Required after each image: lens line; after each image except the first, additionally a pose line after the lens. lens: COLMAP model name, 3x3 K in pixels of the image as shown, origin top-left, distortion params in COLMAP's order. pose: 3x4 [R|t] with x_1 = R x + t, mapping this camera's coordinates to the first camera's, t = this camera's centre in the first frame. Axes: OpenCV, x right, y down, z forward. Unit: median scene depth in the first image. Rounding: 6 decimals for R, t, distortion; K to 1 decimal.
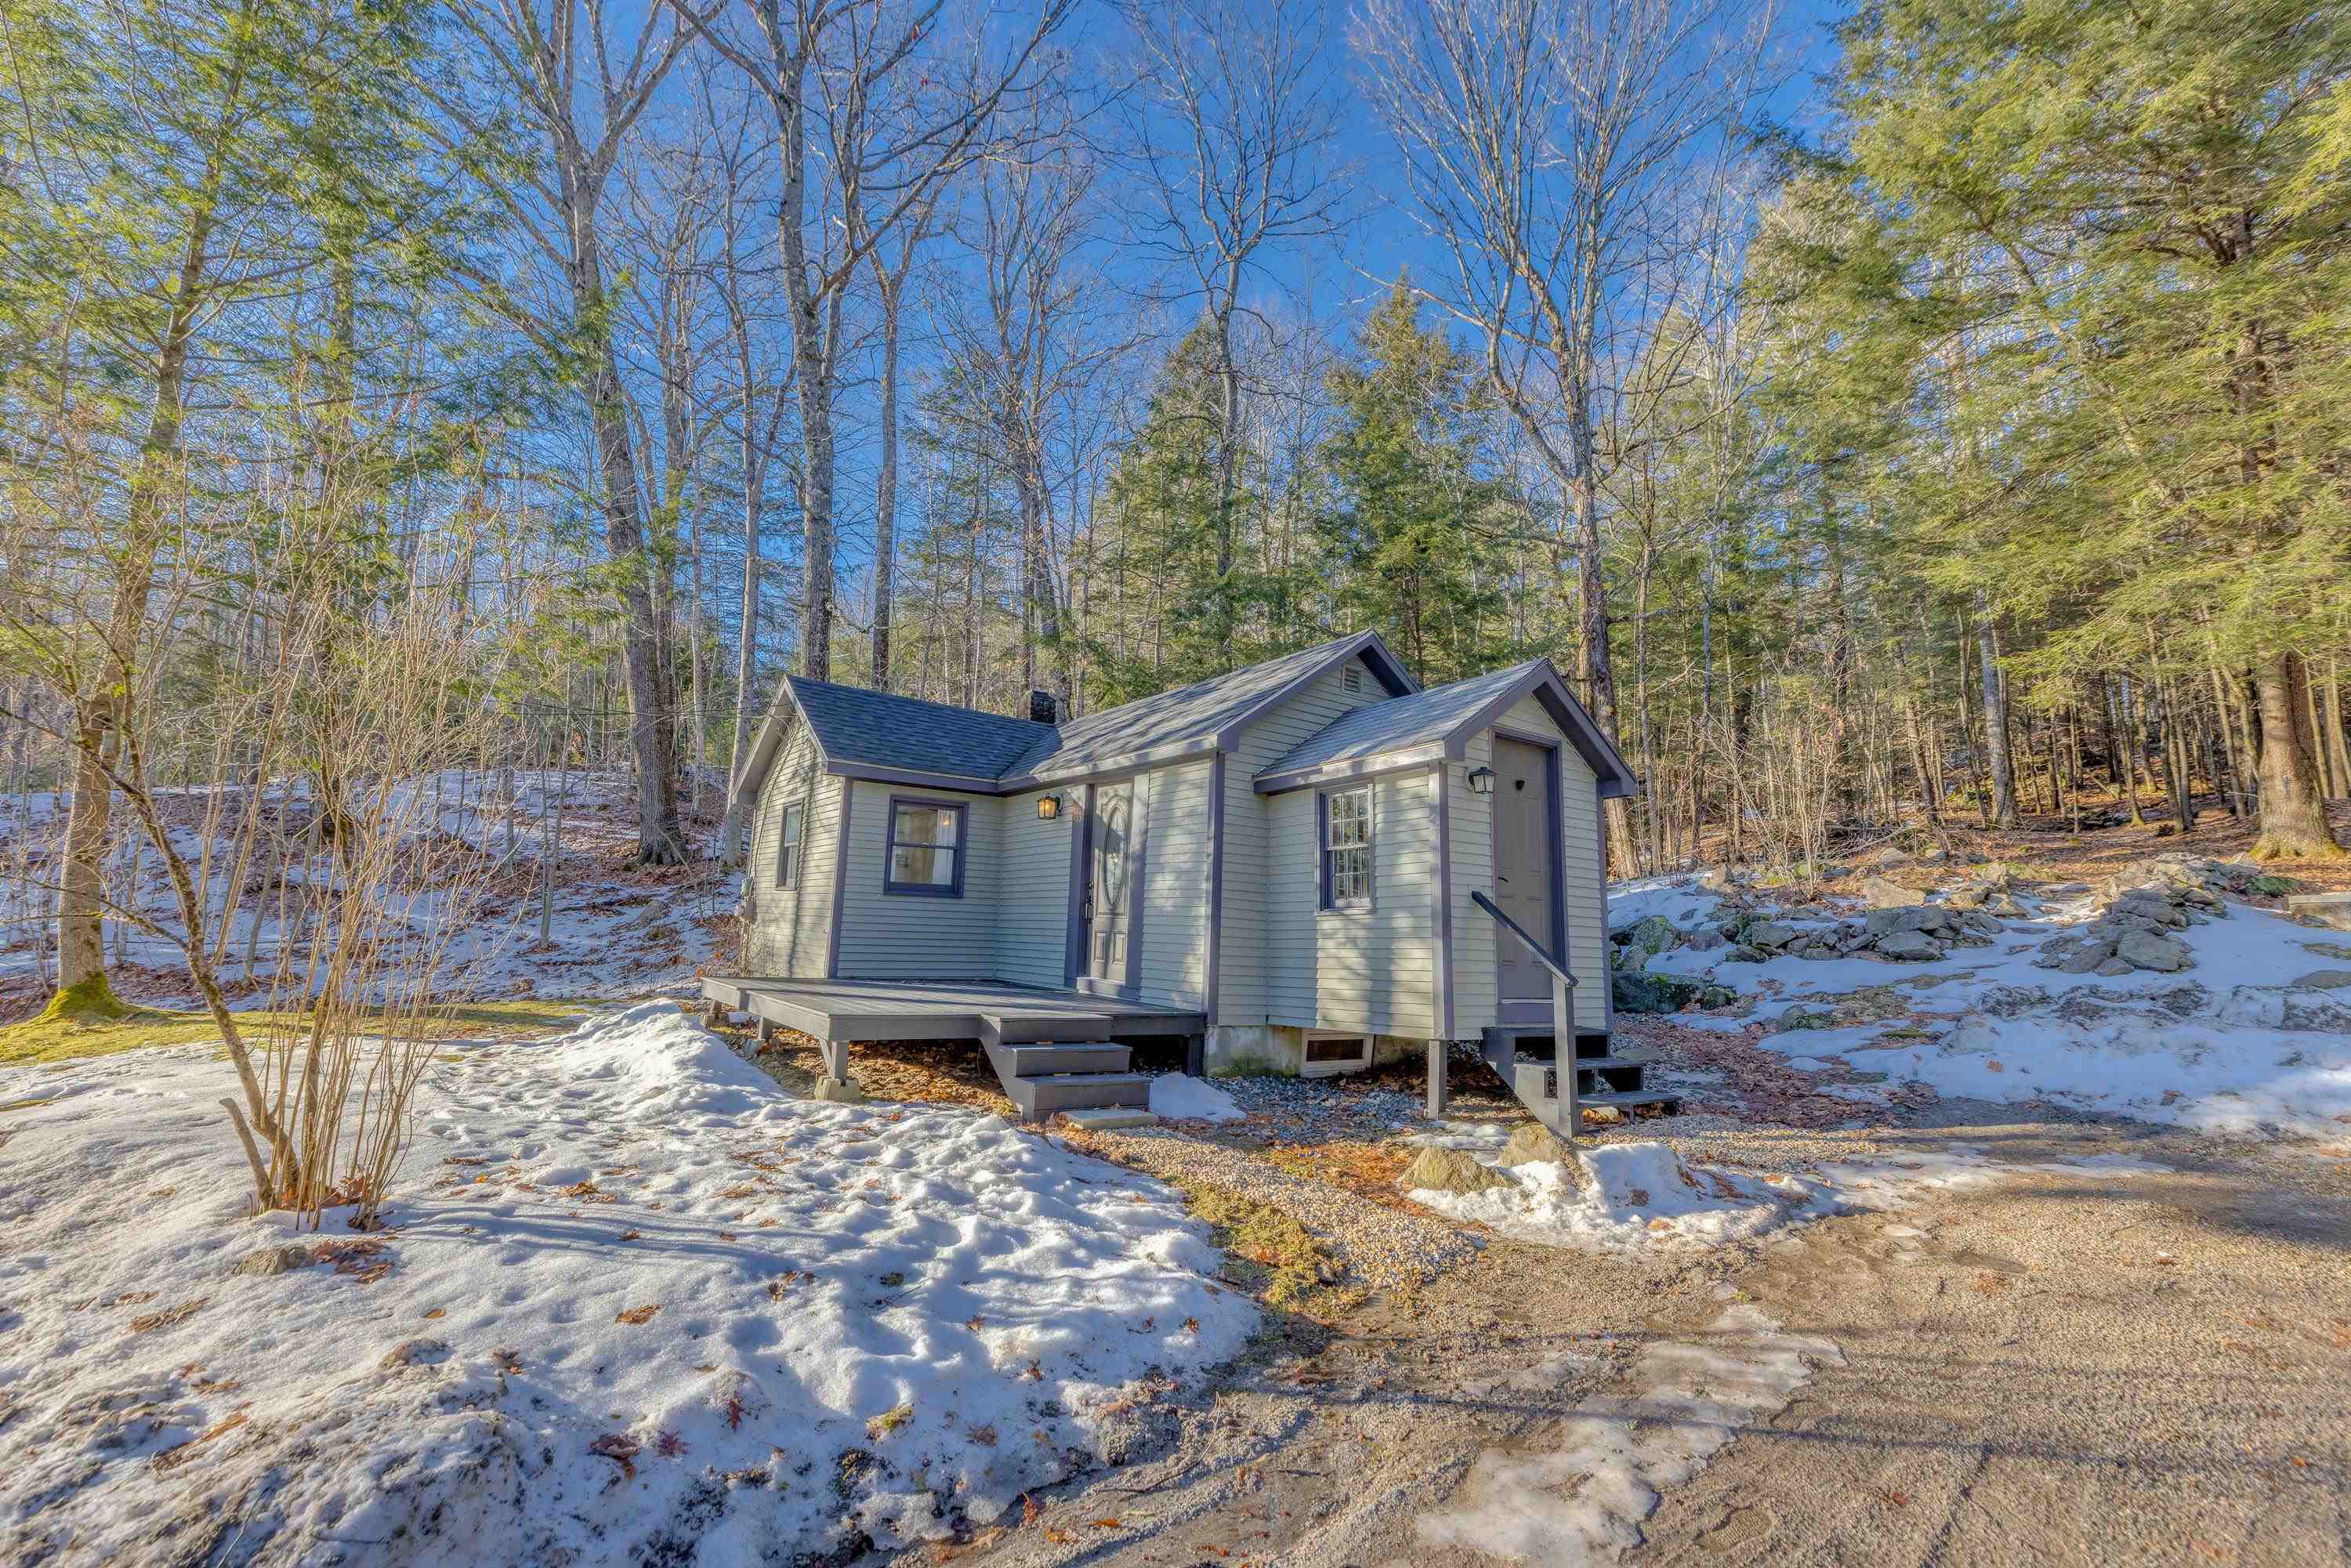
lens RADIAL K [[1062.2, 0, 1174.7], [0, 1062.2, 765.3], [0, 0, 1]] dist [0.005446, -0.000261]
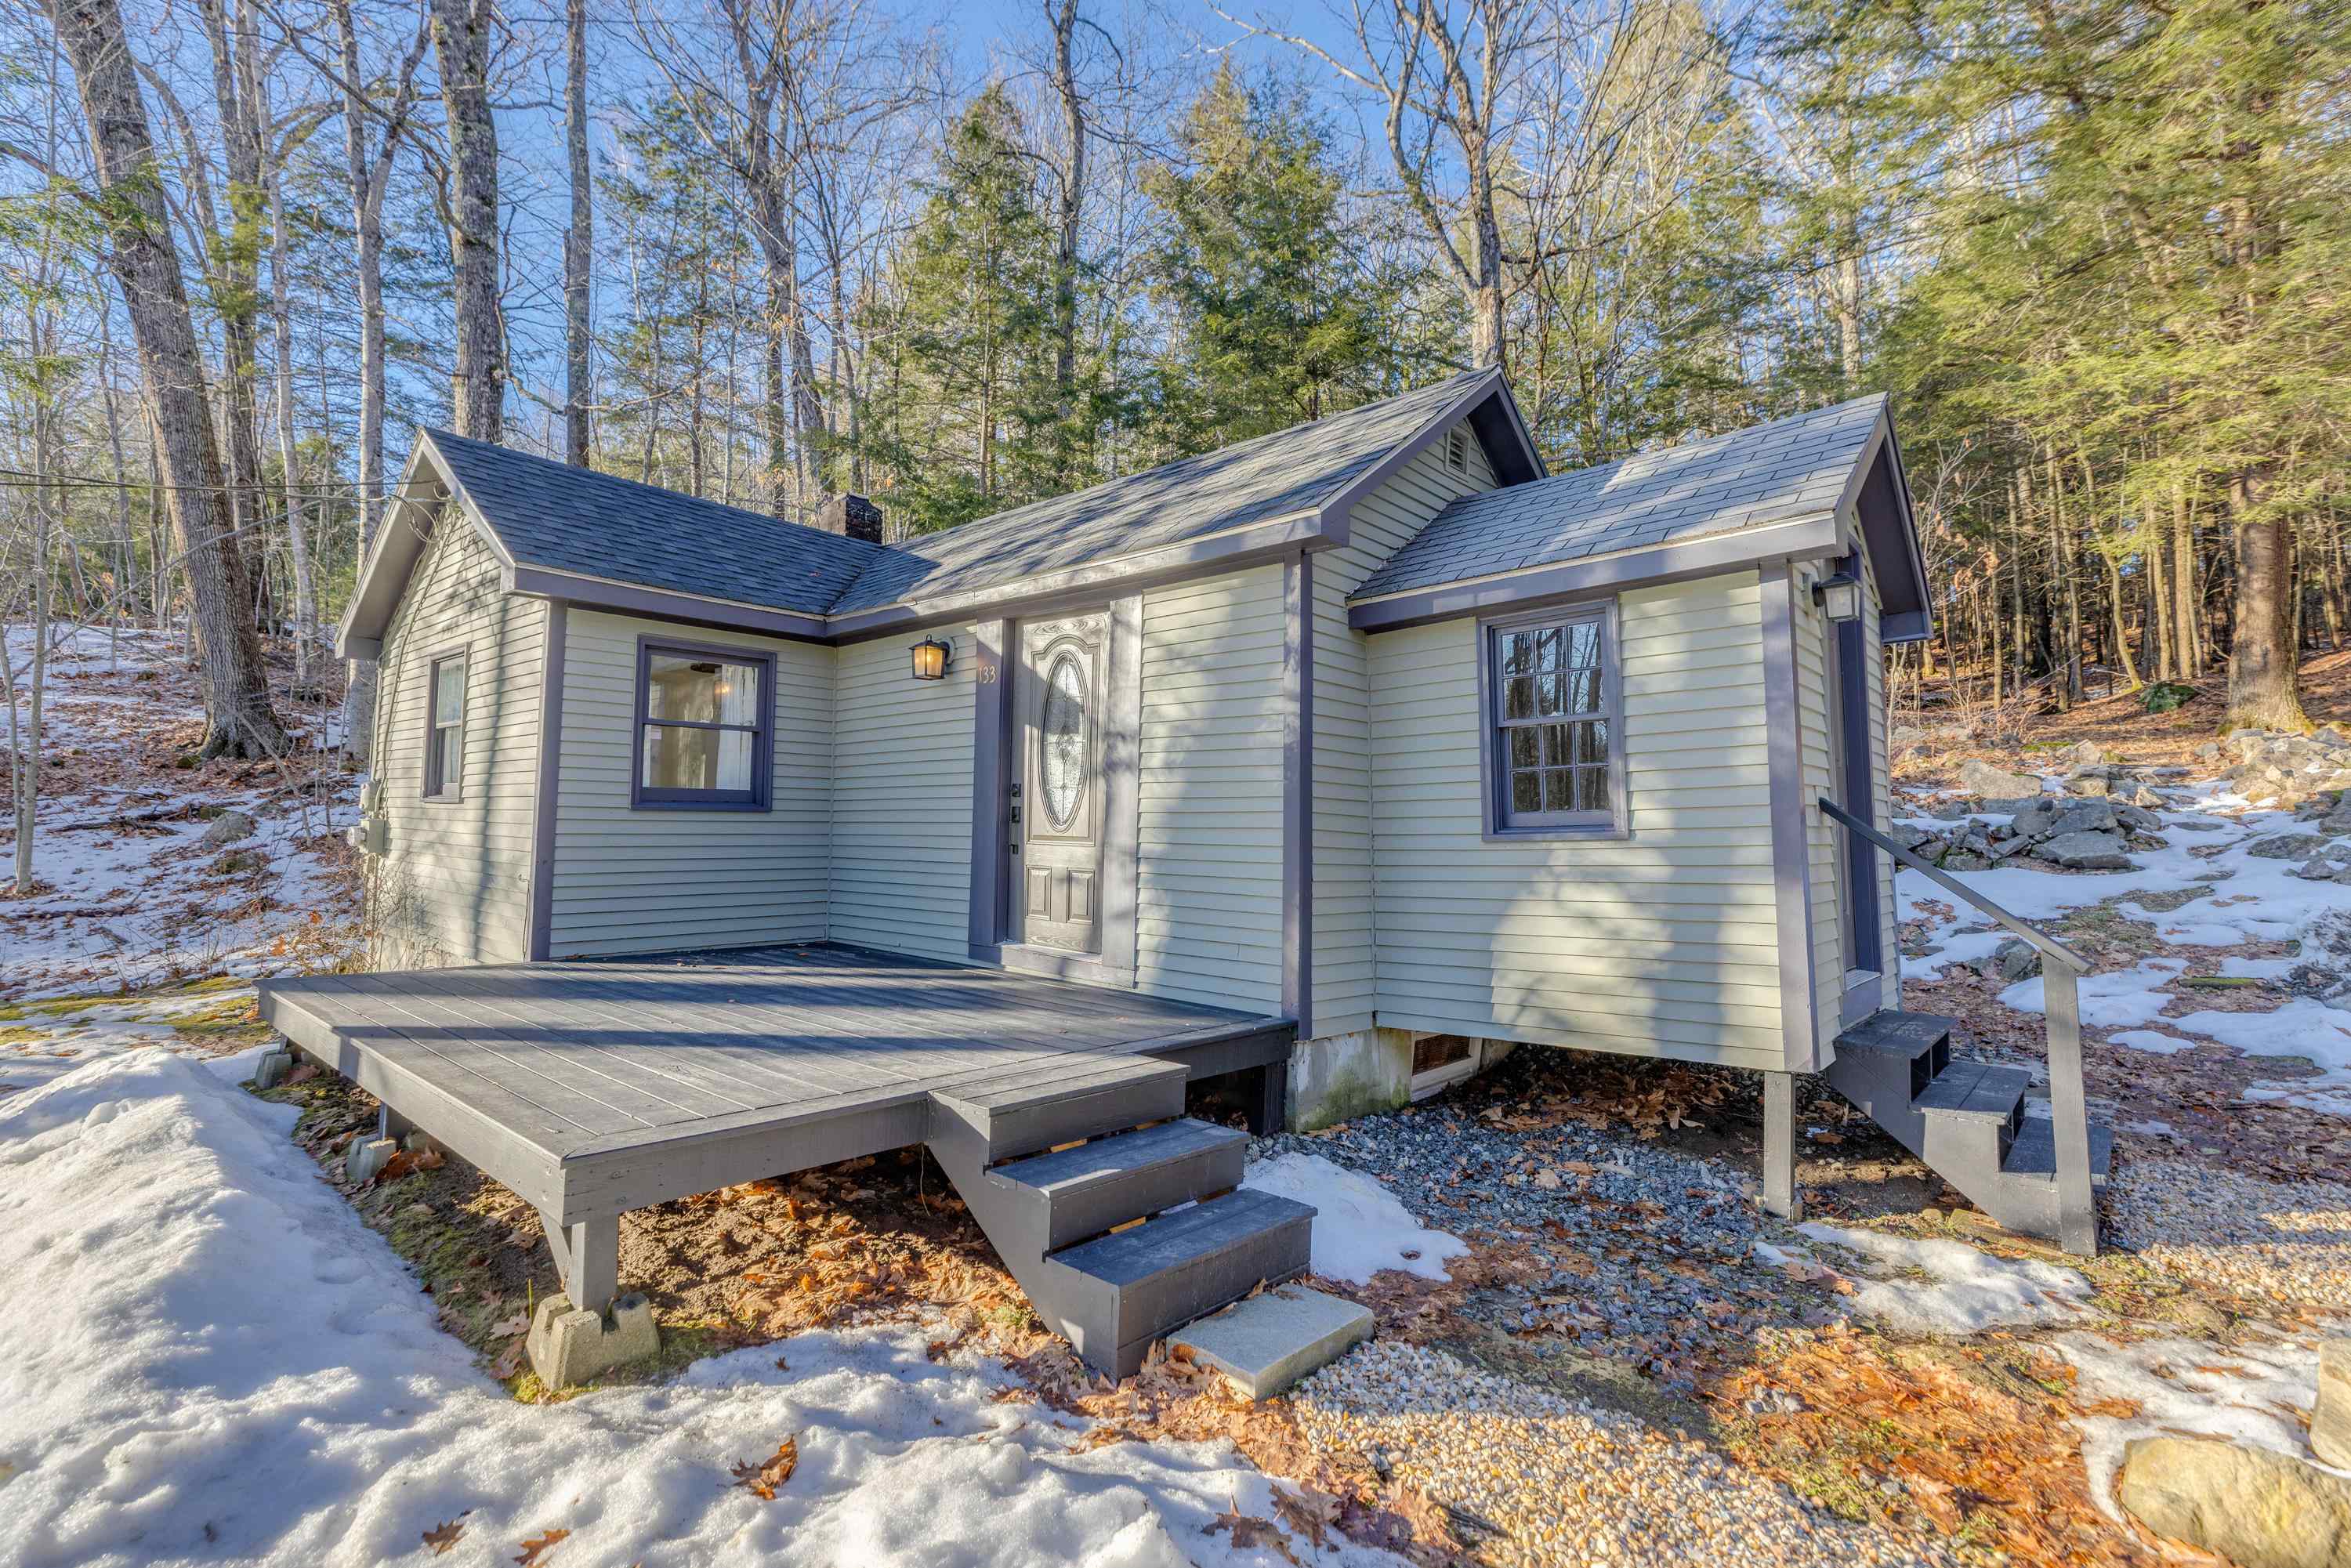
lens RADIAL K [[1111.6, 0, 1169.7], [0, 1111.6, 748.3], [0, 0, 1]] dist [0.006274, 0.000969]
pose [[0.975254, -0.007584, 0.220958, -0.131754], [-0.012464, 0.995936, 0.089199, 0.033541], [-0.220737, -0.089745, 0.971196, 0.379705]]
